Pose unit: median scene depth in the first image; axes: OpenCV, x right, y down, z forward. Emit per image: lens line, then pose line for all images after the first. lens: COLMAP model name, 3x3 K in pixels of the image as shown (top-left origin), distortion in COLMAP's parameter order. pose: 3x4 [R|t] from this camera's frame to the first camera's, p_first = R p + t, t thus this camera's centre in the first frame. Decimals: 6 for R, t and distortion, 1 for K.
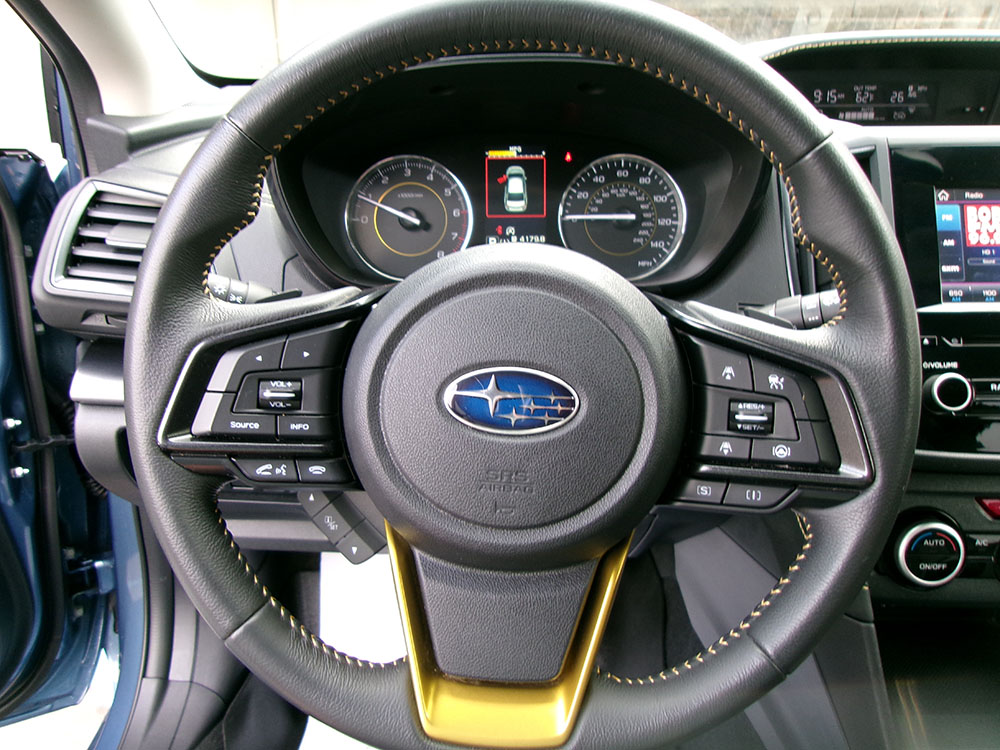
lens RADIAL K [[774.9, 0, 495.9], [0, 774.9, 372.4], [0, 0, 1]] dist [-0.019993, 0.032237]
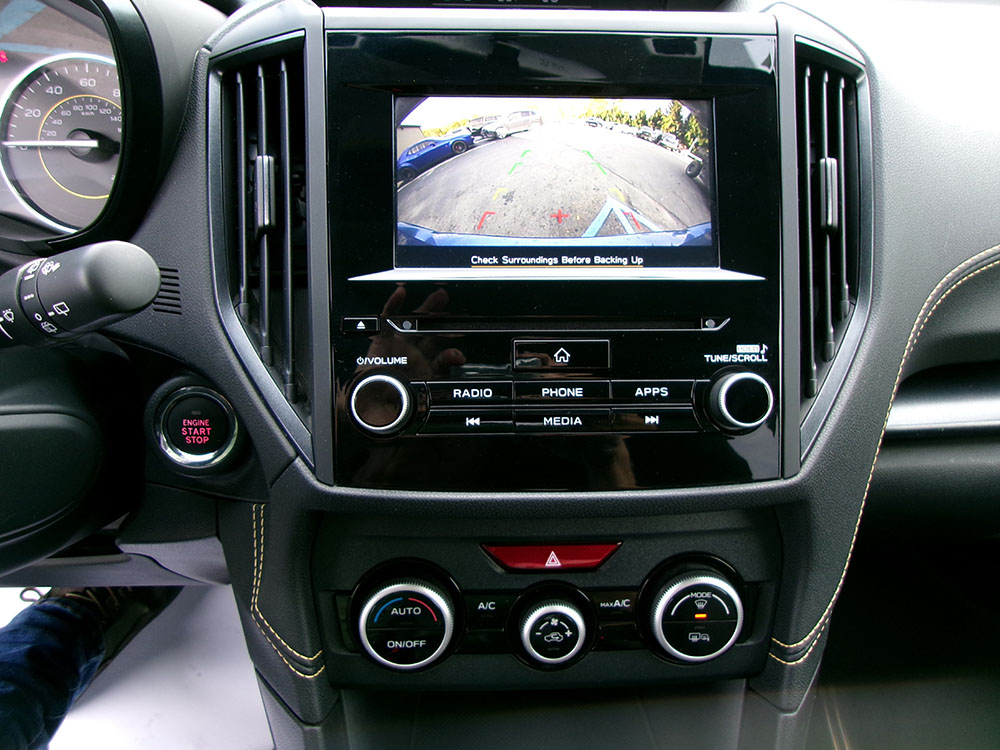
lens RADIAL K [[774.9, 0, 502.3], [0, 774.9, 370.7], [0, 0, 1]] dist [-0.019993, 0.032237]
pose [[0.998165, -0.007929, 0.060026, 0.618615], [0.004531, 0.998390, 0.056544, -0.037137], [-0.060378, -0.056169, 0.996594, 0.309468]]
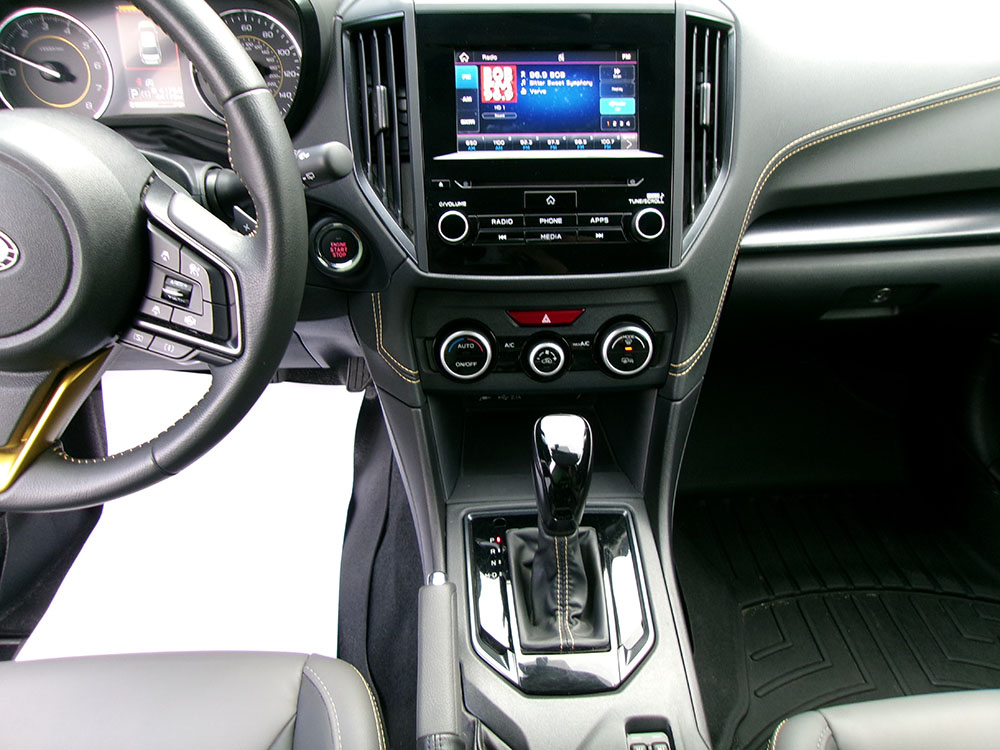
lens RADIAL K [[774.9, 0, 512.2], [0, 774.9, 370.3], [0, 0, 1]] dist [-0.019993, 0.032237]
pose [[0.997014, -0.029468, 0.071383, 0.555409], [0.013265, 0.975945, 0.217615, -0.017760], [-0.076079, -0.216018, 0.973421, -0.261774]]
